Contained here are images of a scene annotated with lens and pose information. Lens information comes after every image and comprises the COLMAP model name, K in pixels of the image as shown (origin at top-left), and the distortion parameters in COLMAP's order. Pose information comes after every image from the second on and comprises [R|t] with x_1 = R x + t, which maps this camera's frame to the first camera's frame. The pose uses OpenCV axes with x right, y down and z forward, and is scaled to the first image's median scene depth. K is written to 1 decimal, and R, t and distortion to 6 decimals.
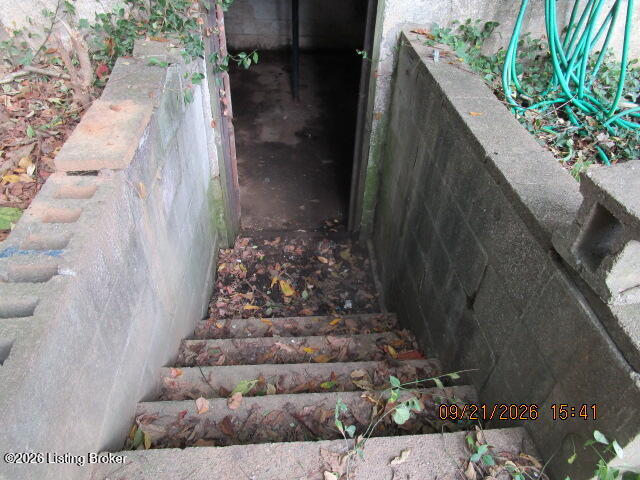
lens RADIAL K [[471.3, 0, 320.0], [0, 471.3, 240.0], [0, 0, 1]] dist [-0.003633, 0.001576]
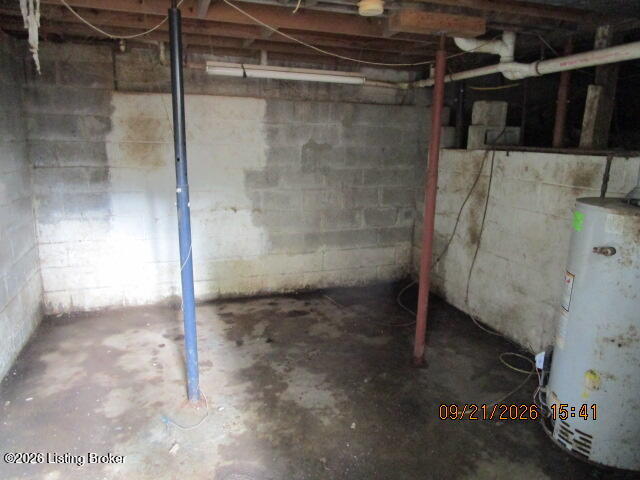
lens RADIAL K [[472.2, 0, 320.0], [0, 472.2, 240.0], [0, 0, 1]] dist [0.002901, 0.009544]
pose [[0.966023, -0.061995, 0.250910, -0.034436], [0.168644, 0.886857, -0.430168, -0.190266], [-0.195853, 0.457866, 0.867179, 0.406318]]
